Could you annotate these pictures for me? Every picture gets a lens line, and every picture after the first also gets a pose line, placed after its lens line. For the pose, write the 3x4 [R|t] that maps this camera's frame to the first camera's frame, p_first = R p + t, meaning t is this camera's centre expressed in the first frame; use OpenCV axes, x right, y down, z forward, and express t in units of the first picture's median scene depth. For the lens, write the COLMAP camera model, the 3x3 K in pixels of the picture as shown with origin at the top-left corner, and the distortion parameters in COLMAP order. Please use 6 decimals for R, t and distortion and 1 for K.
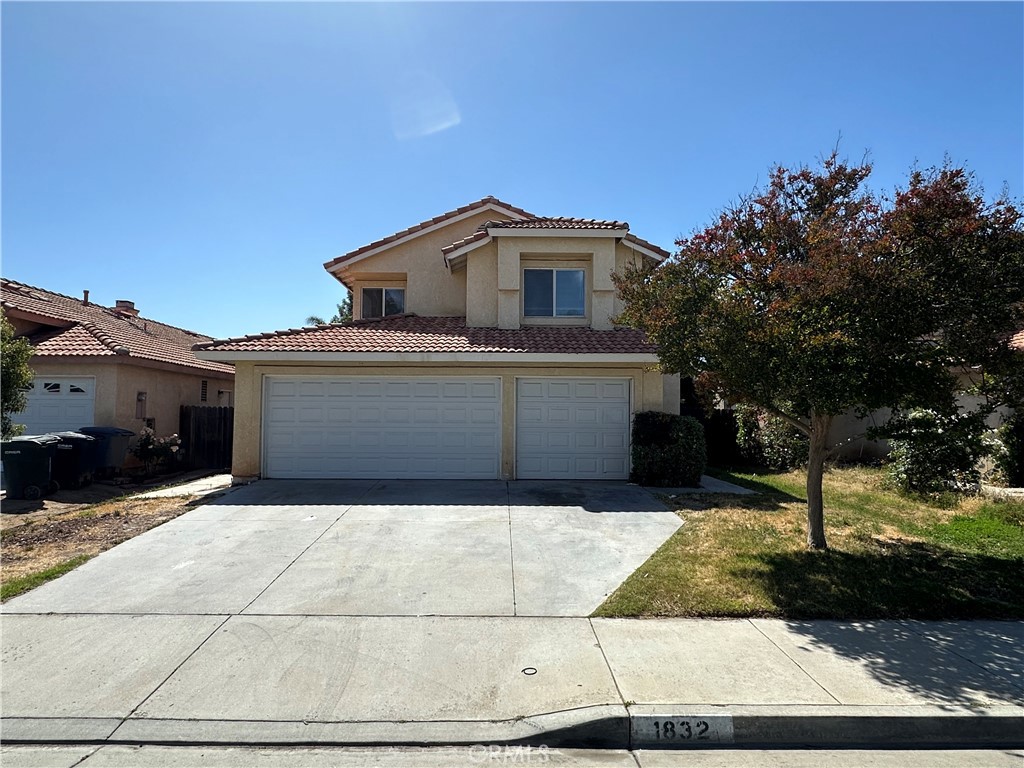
lens RADIAL K [[628.4, 0, 514.2], [0, 628.4, 379.4], [0, 0, 1]] dist [-0.015269, 0.016879]
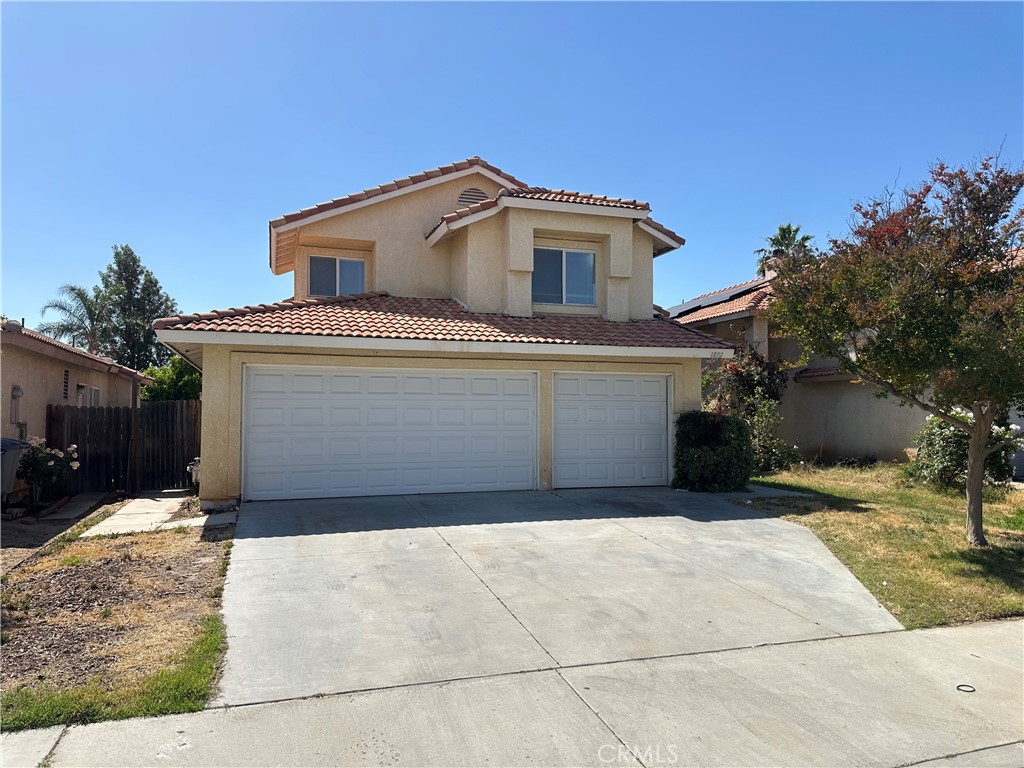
lens RADIAL K [[719.3, 0, 505.6], [0, 719.3, 389.1], [0, 0, 1]] dist [0.043942, -0.045052]
pose [[0.951825, 0.007008, 0.306561, -0.330640], [-0.012967, 0.999764, 0.017405, 0.002946], [-0.306367, -0.020541, 0.951692, 0.064896]]
